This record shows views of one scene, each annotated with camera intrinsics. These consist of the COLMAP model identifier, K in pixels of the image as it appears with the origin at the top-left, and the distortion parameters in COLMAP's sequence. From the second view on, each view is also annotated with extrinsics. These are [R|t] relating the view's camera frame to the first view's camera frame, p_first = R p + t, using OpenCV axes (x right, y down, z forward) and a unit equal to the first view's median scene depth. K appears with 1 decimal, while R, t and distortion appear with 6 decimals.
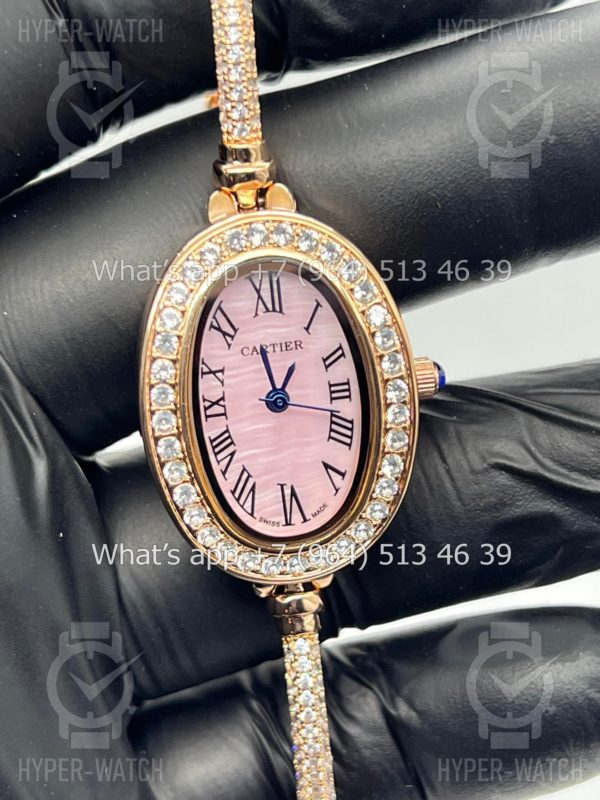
lens RADIAL K [[1769.5, 0, 300.0], [0, 1769.5, 400.0], [0, 0, 1]] dist [0.224573, 0.248341]
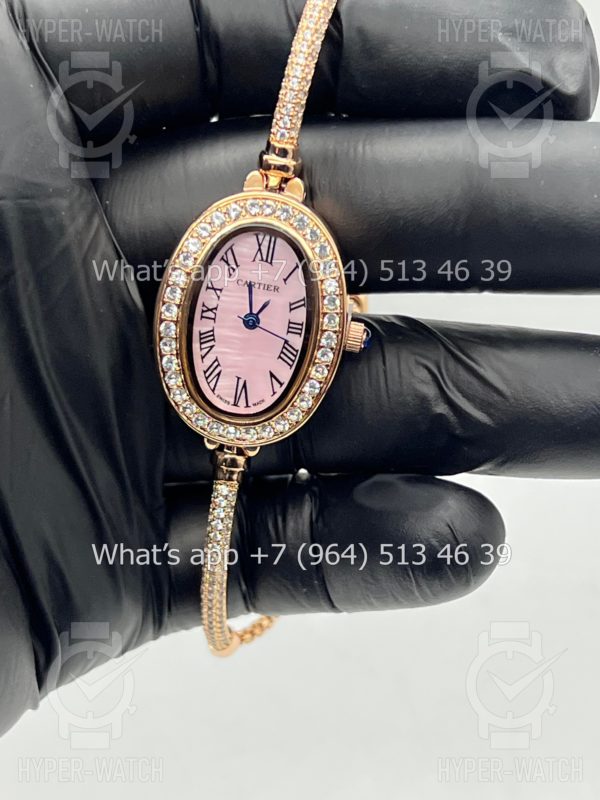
lens RADIAL K [[1769.5, 0, 300.0], [0, 1769.5, 400.0], [0, 0, 1]] dist [0.224573, 0.248341]
pose [[0.944065, 0.308919, -0.115371, 0.213246], [-0.303804, 0.950843, 0.060010, -0.037636], [0.128238, -0.021604, 0.991508, -0.438937]]
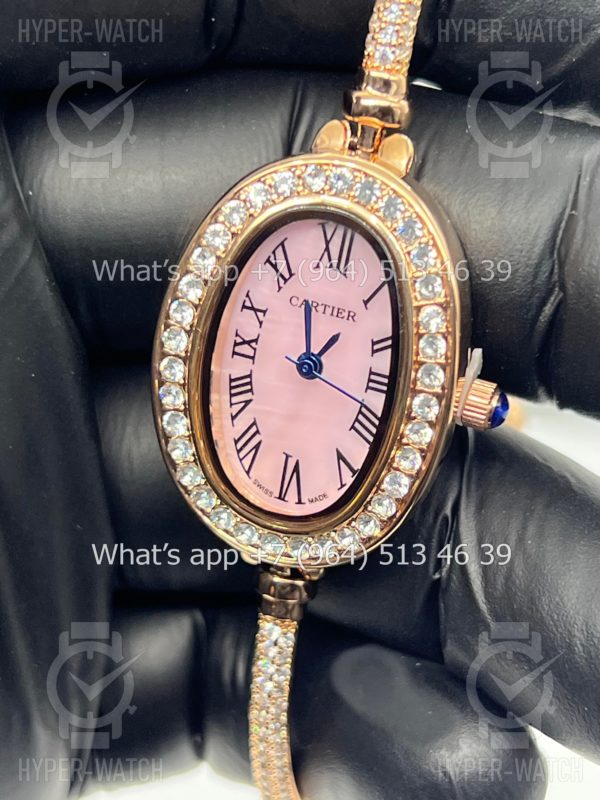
lens RADIAL K [[1769.5, 0, 300.0], [0, 1769.5, 400.0], [0, 0, 1]] dist [0.224573, 0.248341]
pose [[0.862374, 0.381361, -0.332978, 0.286020], [-0.356511, 0.924424, 0.135426, -0.102606], [0.359459, 0.001923, 0.933159, 0.170215]]
